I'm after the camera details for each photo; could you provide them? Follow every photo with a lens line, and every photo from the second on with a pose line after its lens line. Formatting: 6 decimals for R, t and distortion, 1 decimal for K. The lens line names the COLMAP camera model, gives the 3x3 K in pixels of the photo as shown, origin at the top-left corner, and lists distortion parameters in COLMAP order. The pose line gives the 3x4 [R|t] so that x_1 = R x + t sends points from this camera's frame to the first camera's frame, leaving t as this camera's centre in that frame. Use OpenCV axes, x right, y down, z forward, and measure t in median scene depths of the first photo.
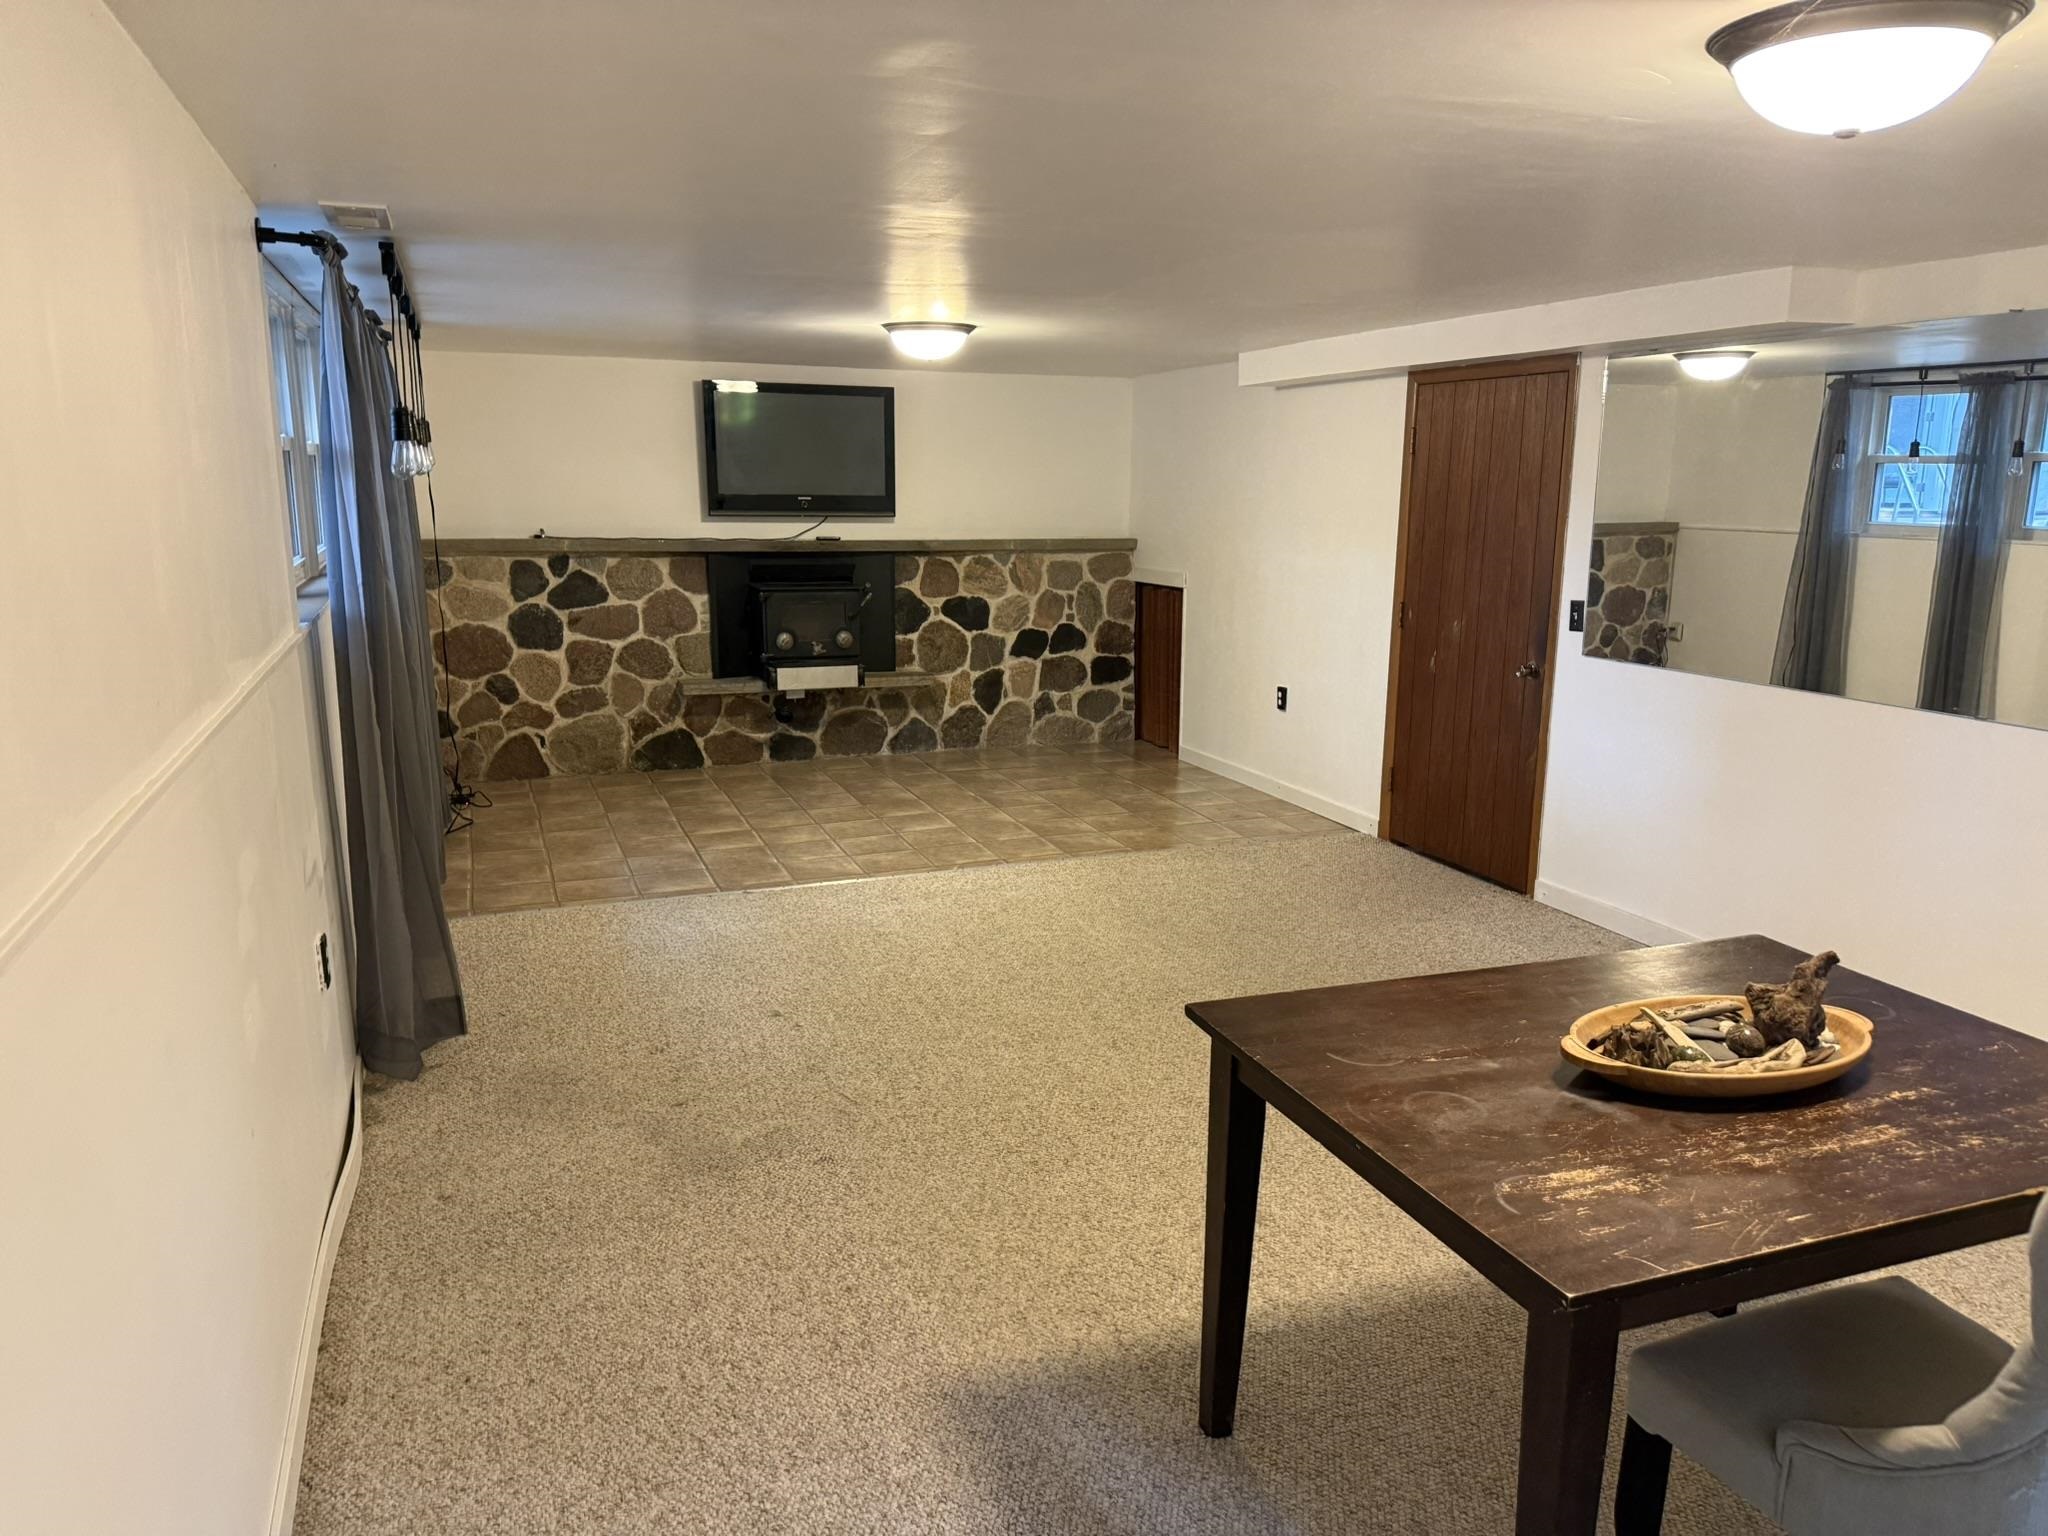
lens RADIAL K [[1421.5, 0, 1031.2], [0, 1421.5, 776.3], [0, 0, 1]] dist [0.152347, -0.241986]
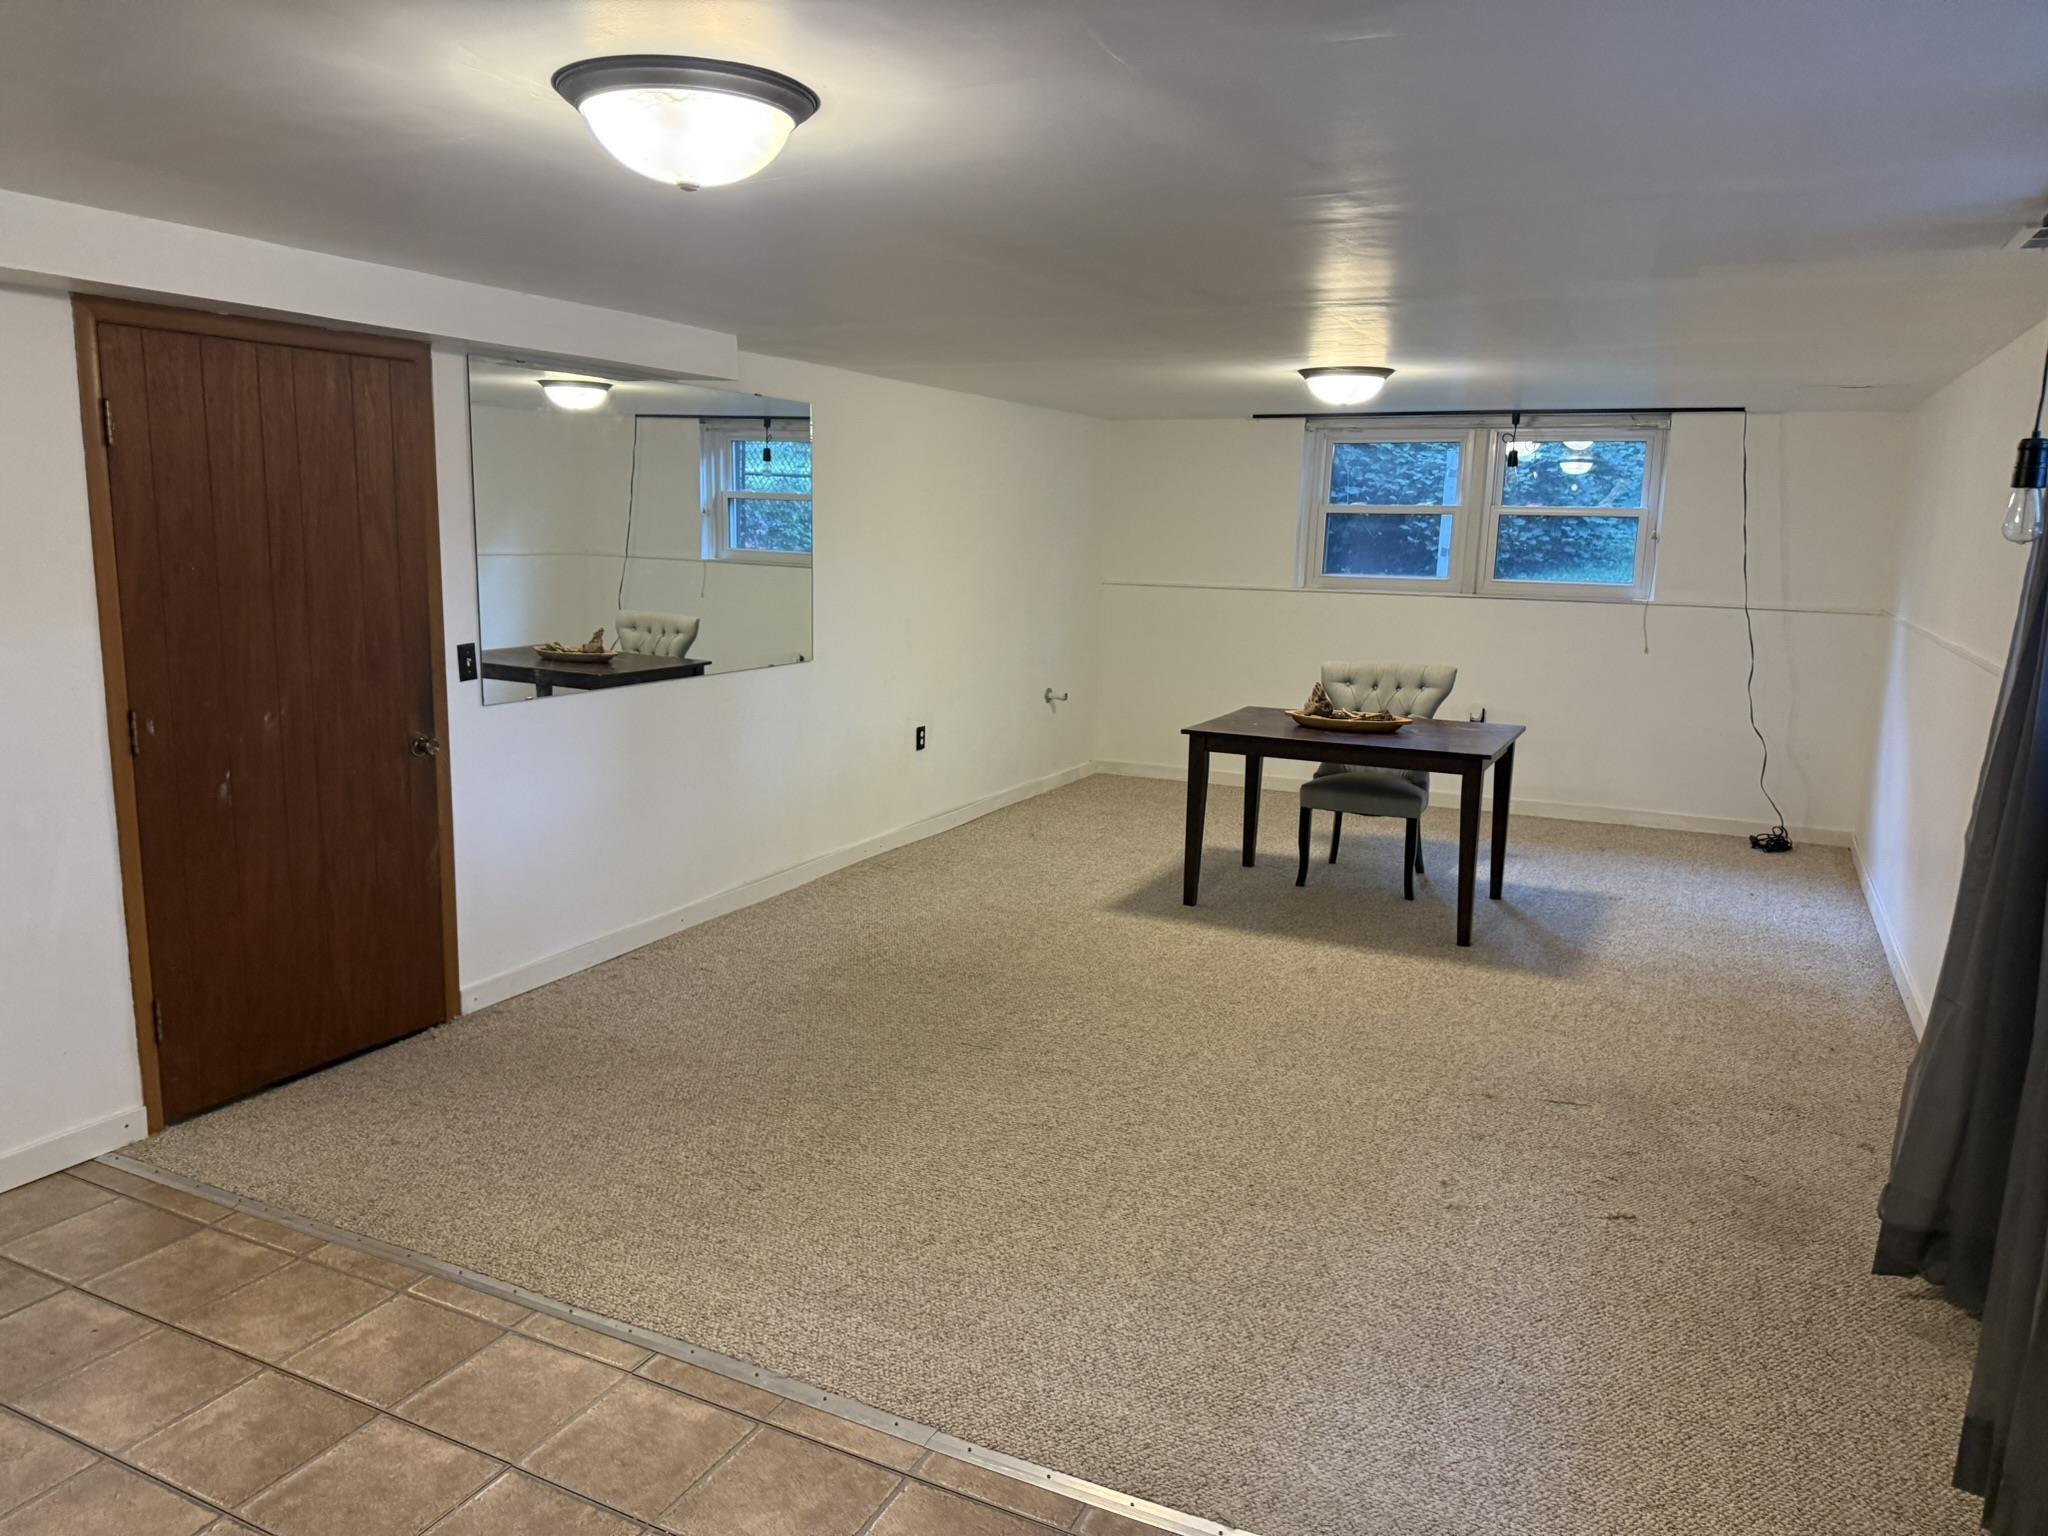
lens RADIAL K [[1421.5, 0, 1031.2], [0, 1421.5, 776.3], [0, 0, 1]] dist [0.152347, -0.241986]
pose [[-0.683384, -0.156806, 0.713021, -0.432347], [0.119135, 0.939617, 0.320822, -0.266145], [-0.720273, 0.304190, -0.623438, 1.250419]]
